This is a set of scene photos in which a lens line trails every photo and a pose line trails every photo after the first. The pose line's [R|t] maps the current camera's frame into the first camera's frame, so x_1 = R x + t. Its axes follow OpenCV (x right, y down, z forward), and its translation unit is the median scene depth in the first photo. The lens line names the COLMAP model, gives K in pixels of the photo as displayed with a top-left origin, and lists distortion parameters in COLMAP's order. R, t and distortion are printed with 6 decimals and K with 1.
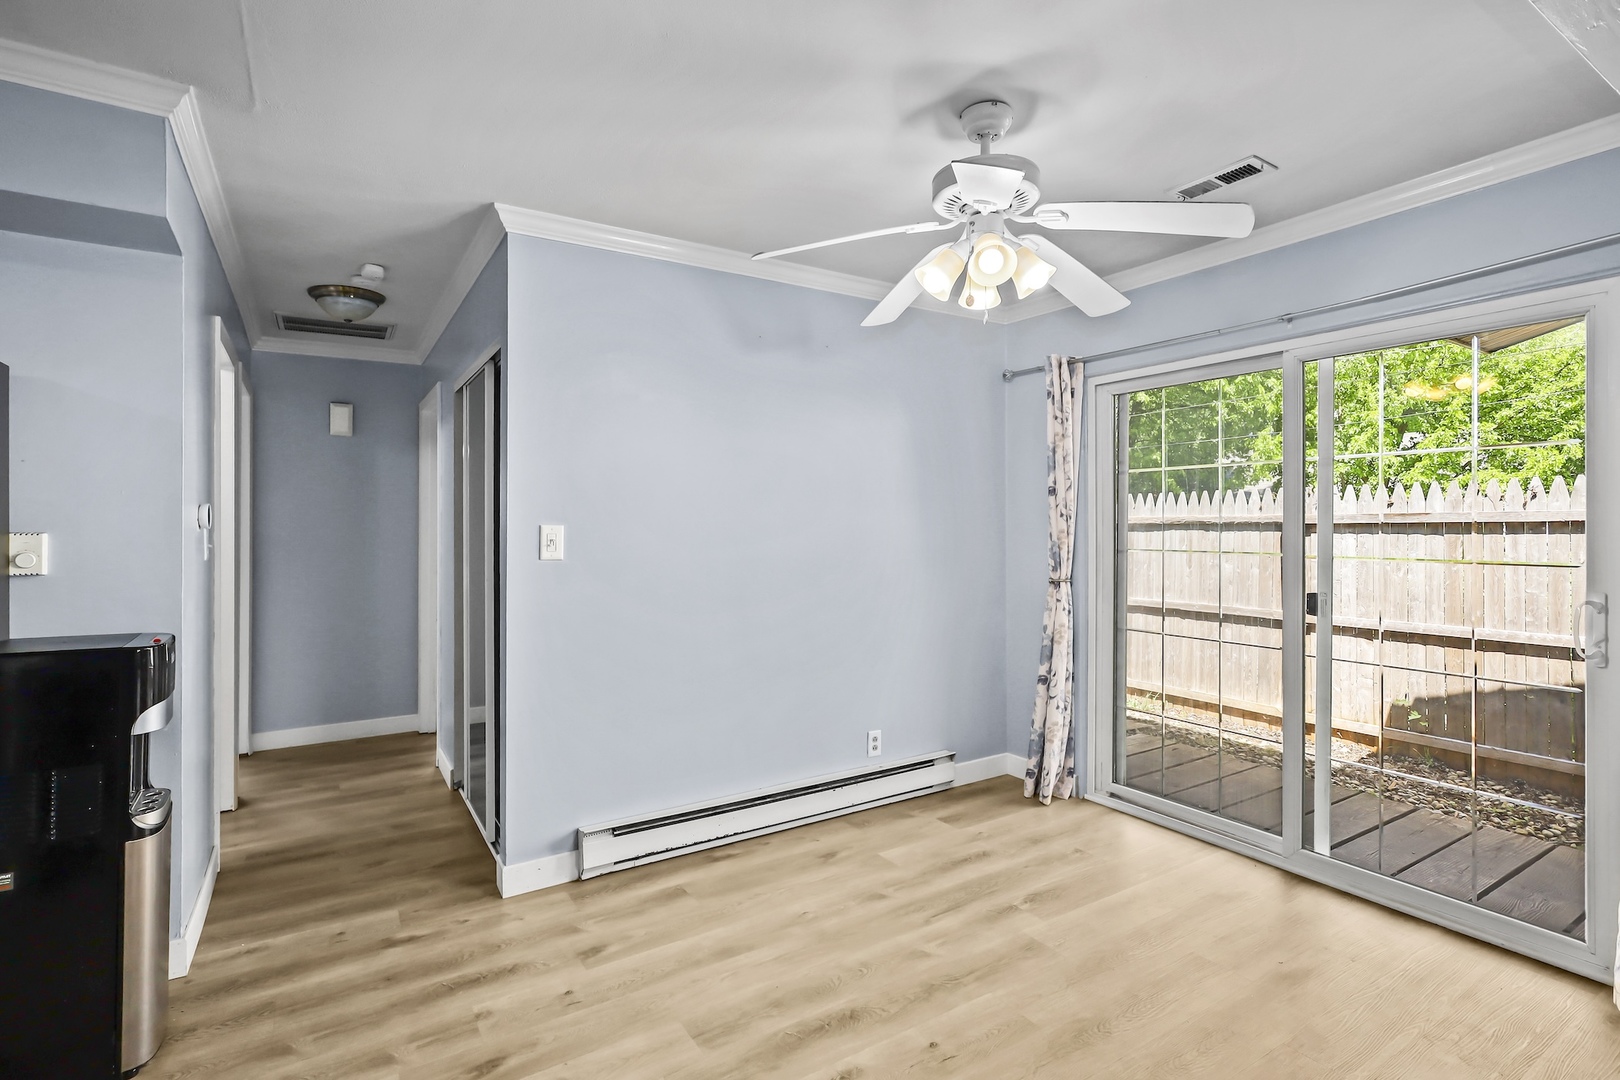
lens RADIAL K [[770.3, 0, 798.8], [0, 770.3, 525.1], [0, 0, 1]] dist [-0.000629, -0.000128]
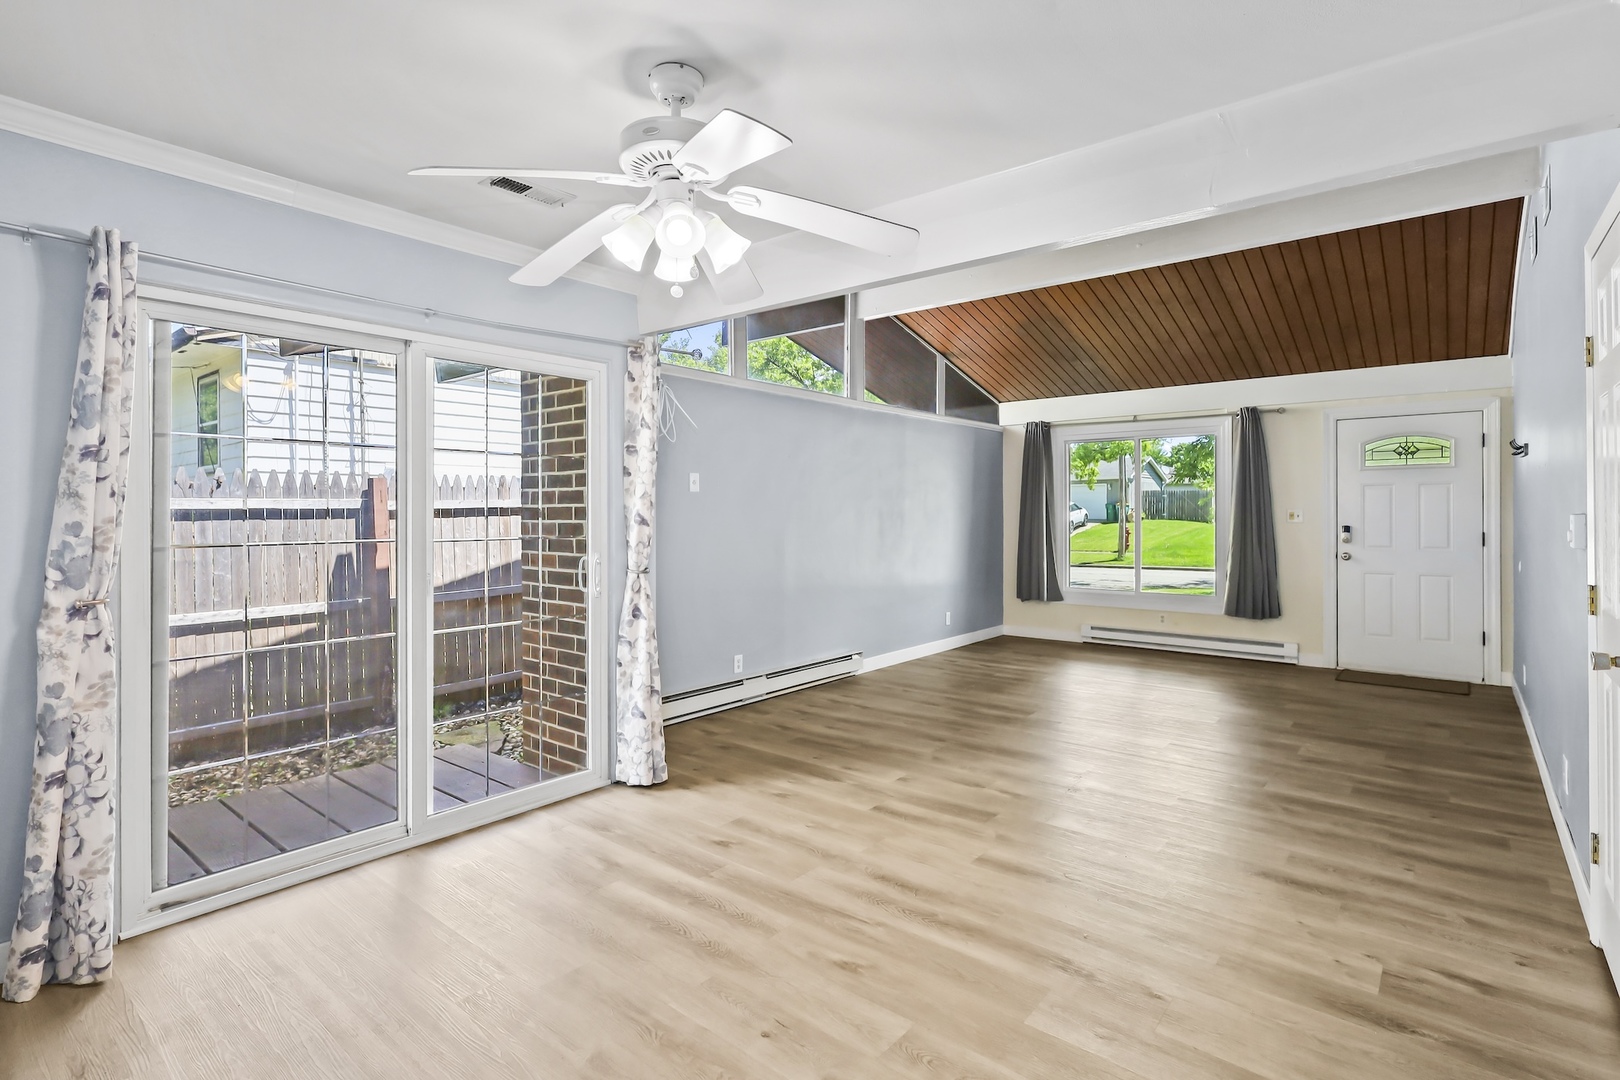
lens RADIAL K [[785.7, 0, 798.8], [0, 785.7, 515.4], [0, 0, 1]] dist [0.000610, 0.000229]
pose [[-0.312830, -0.001552, 0.949808, -0.528367], [0.000390, 0.999998, 0.001762, 0.003670], [-0.949809, 0.000921, -0.312829, 0.846117]]
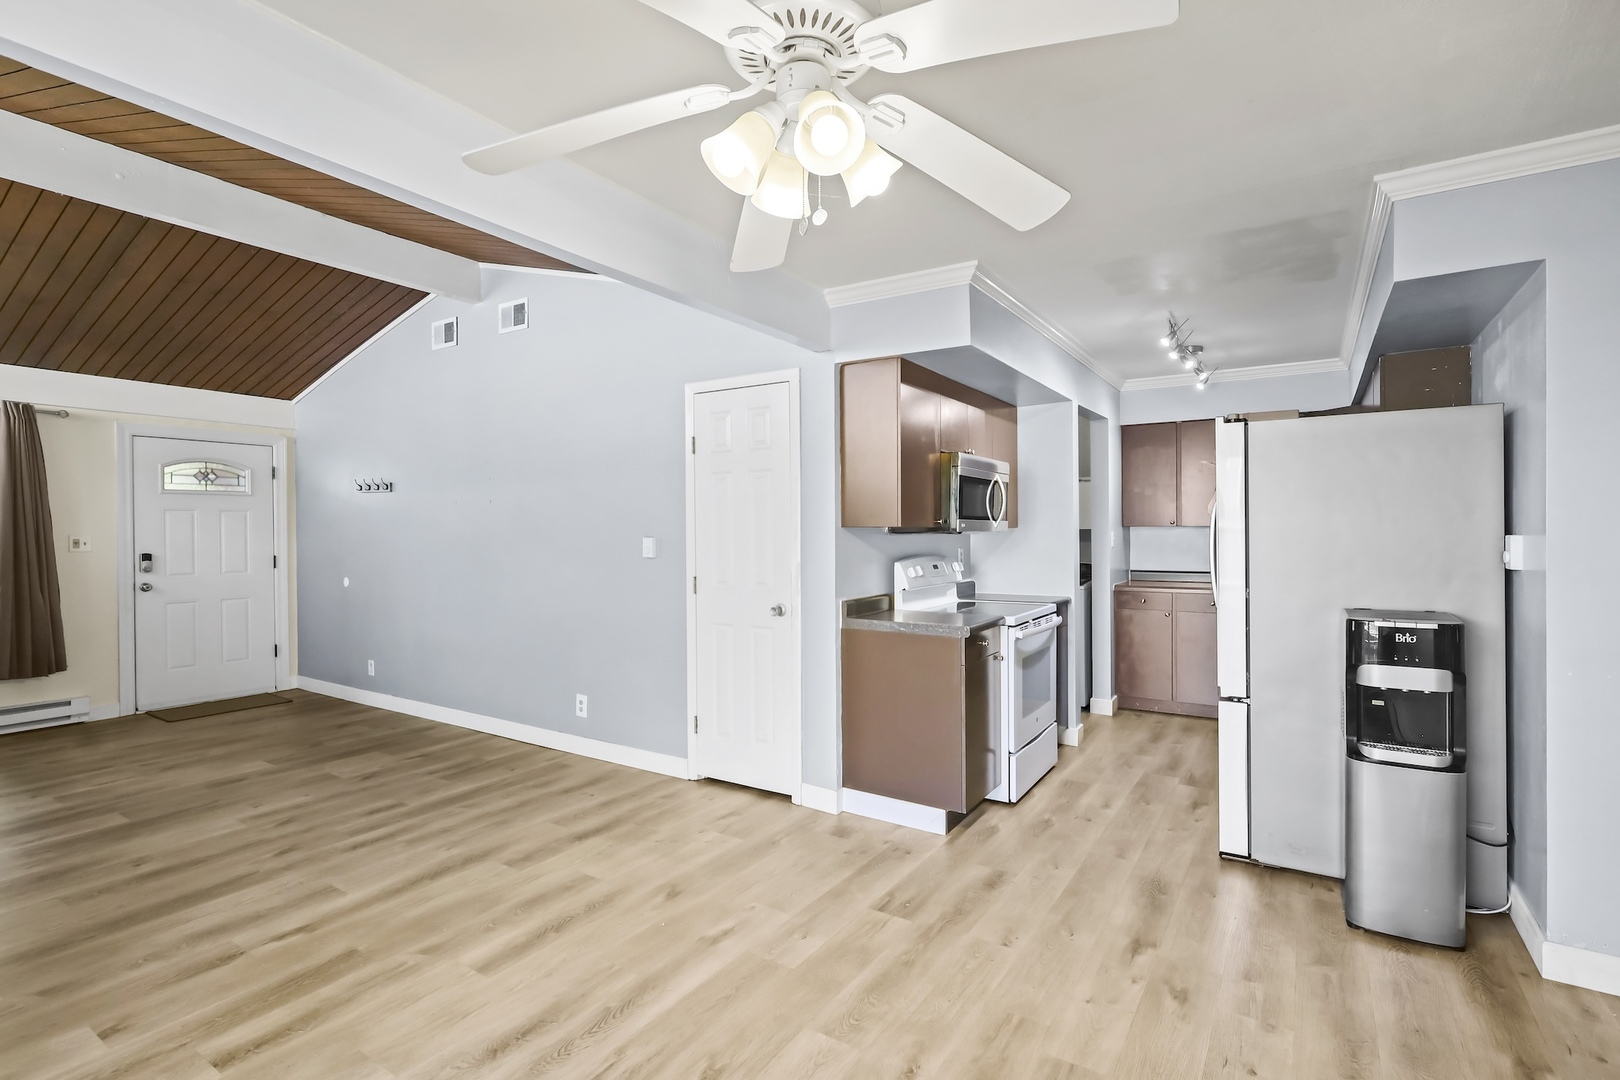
lens RADIAL K [[764.2, 0, 805.0], [0, 764.2, 530.9], [0, 0, 1]] dist [-0.002258, -0.000320]
pose [[-0.909216, 0.008266, -0.416243, 0.383363], [0.009290, 0.999957, -0.000436, -0.003869], [0.416222, -0.004264, -0.909253, 1.171836]]
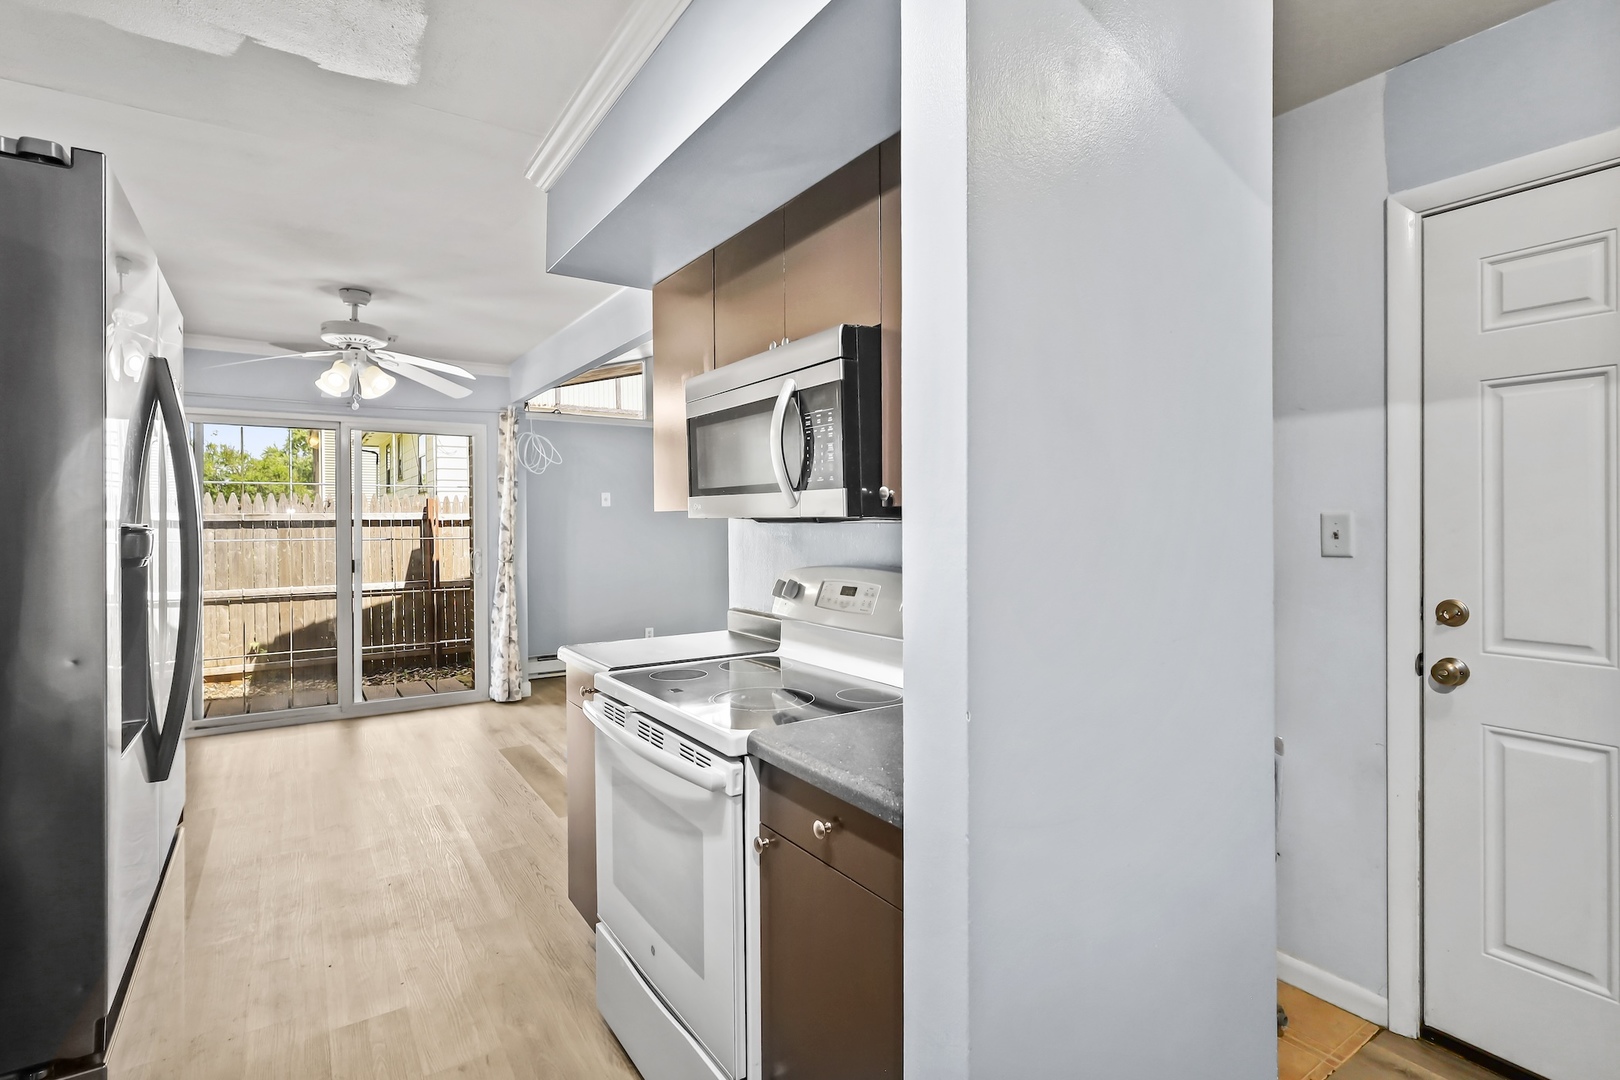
lens RADIAL K [[777.6, 0, 811.3], [0, 777.6, 527.8], [0, 0, 1]] dist [-0.000230, 0.000001]
pose [[-0.035428, -0.009742, 0.999325, -1.171263], [0.003566, 0.999945, 0.009874, -0.001340], [-0.999366, 0.003913, -0.035392, 0.004002]]
